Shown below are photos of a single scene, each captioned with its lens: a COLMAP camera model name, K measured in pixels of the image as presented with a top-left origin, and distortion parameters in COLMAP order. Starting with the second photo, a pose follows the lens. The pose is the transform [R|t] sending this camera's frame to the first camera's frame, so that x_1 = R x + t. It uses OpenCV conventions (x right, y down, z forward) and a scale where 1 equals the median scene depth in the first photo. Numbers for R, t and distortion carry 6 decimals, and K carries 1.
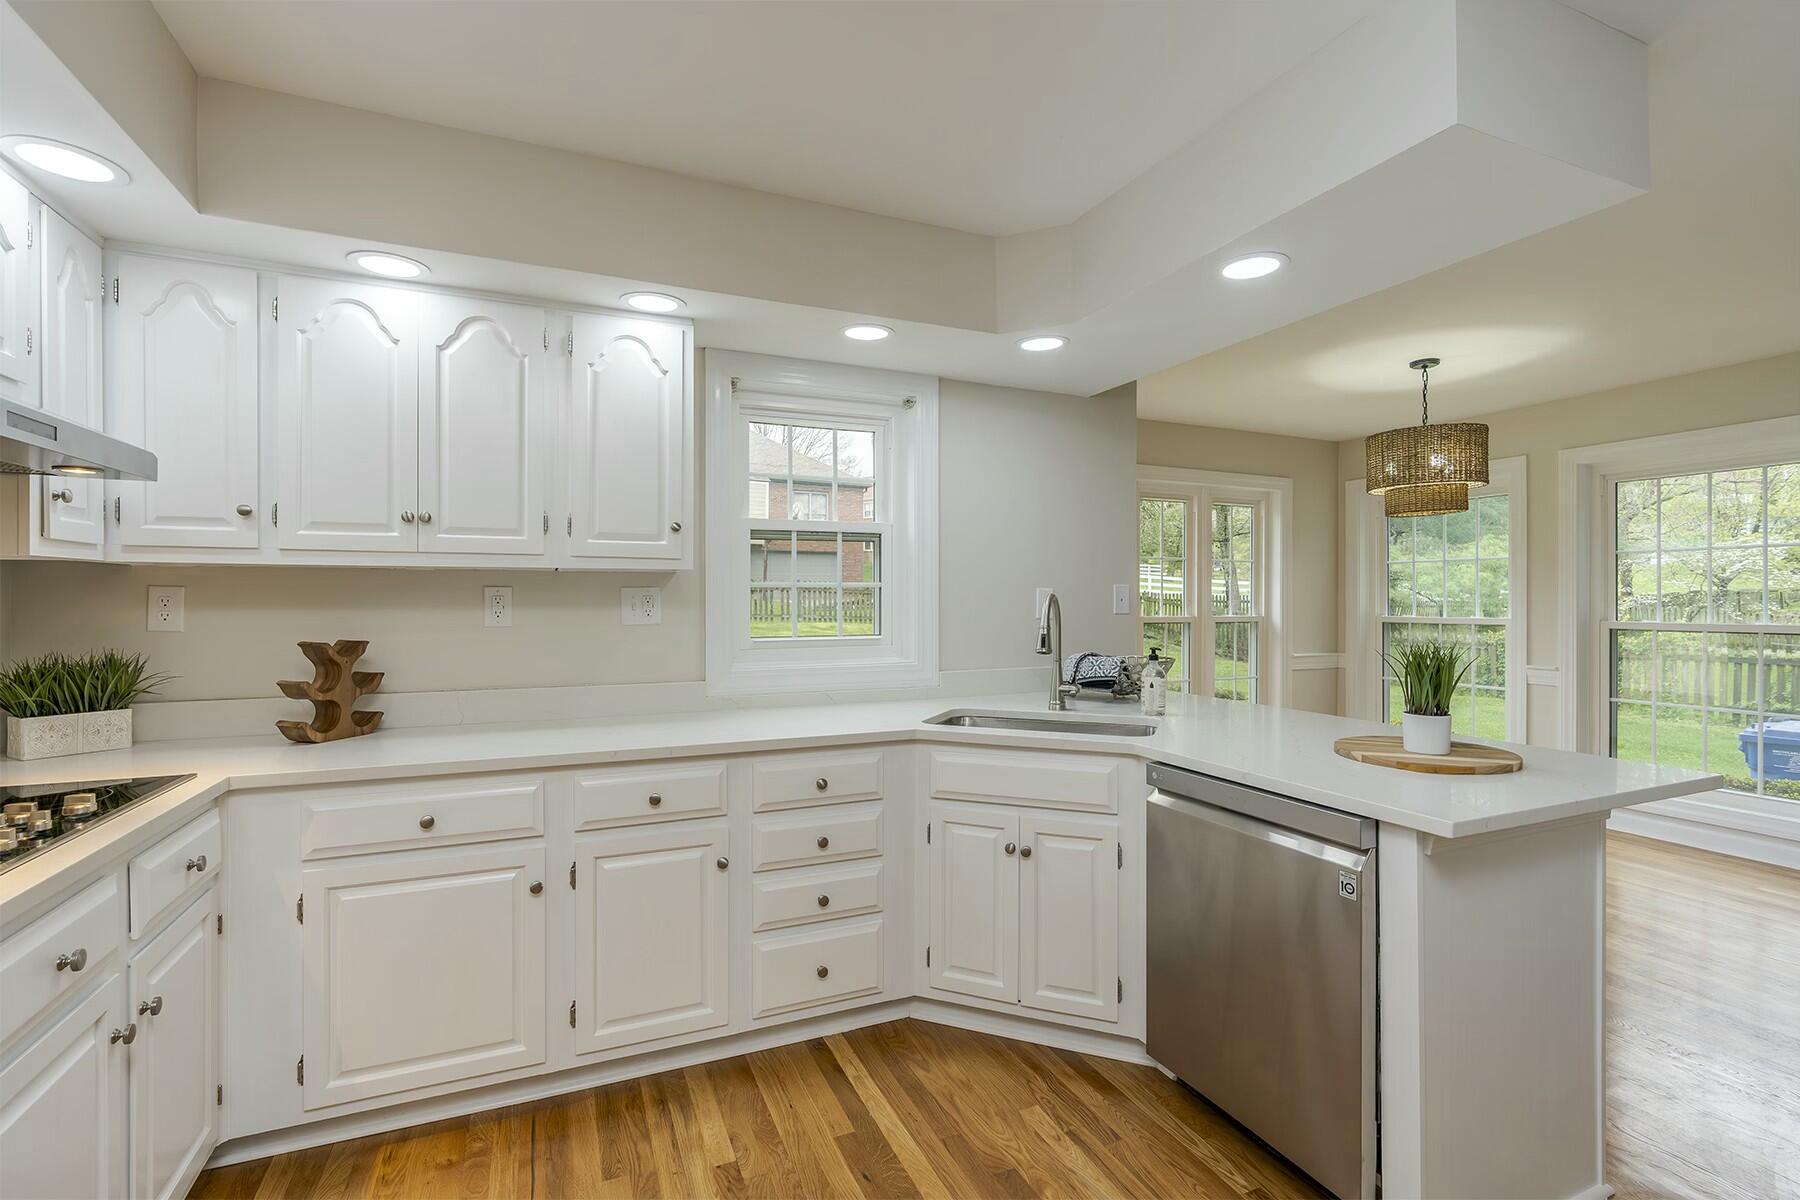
lens RADIAL K [[815.0, 0, 894.5], [0, 815.0, 608.2], [0, 0, 1]] dist [-0.000717, 0.006760]
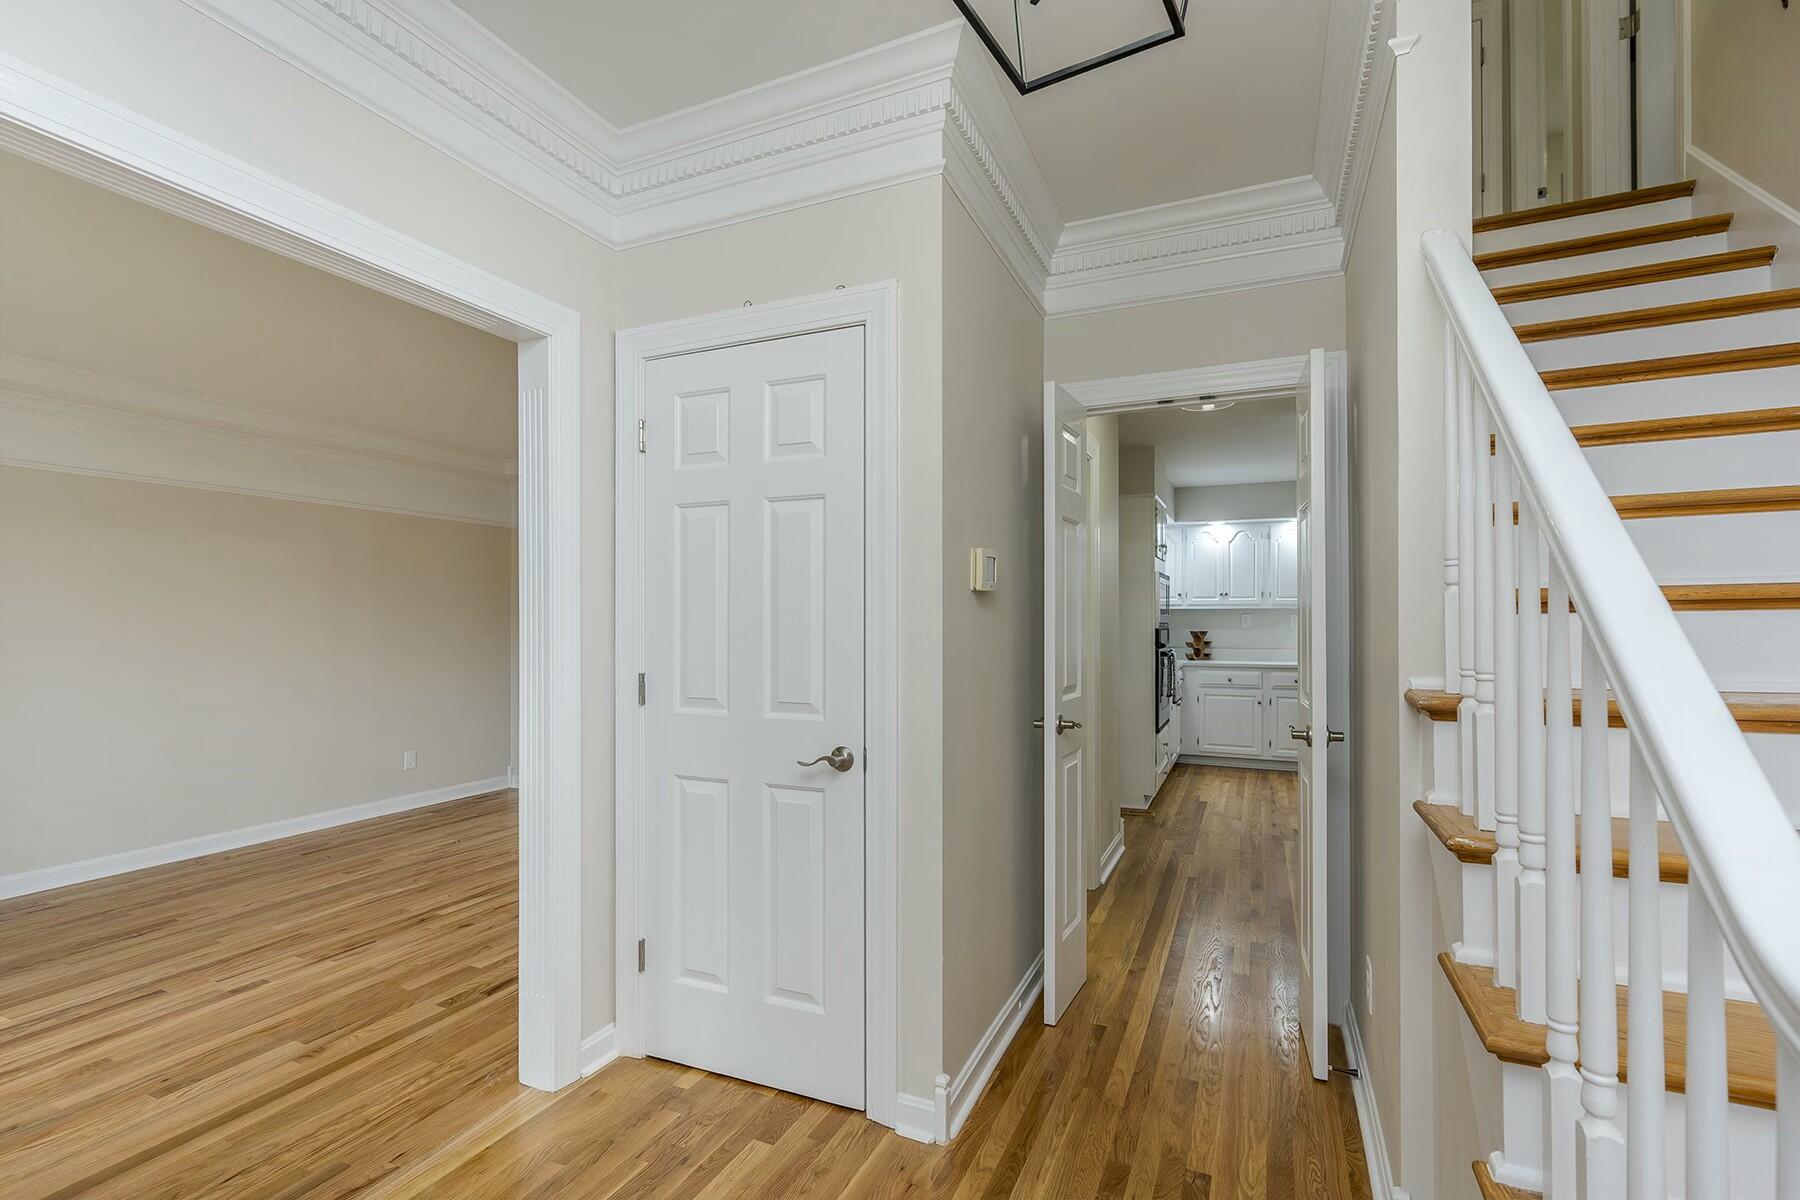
lens RADIAL K [[815.0, 0, 894.5], [0, 815.0, 608.2], [0, 0, 1]] dist [-0.000717, 0.006760]
pose [[0.671004, -0.009517, -0.741392, 0.975498], [-0.004886, 0.999839, -0.017256, 0.010409], [0.741437, 0.015201, 0.670850, -2.213467]]
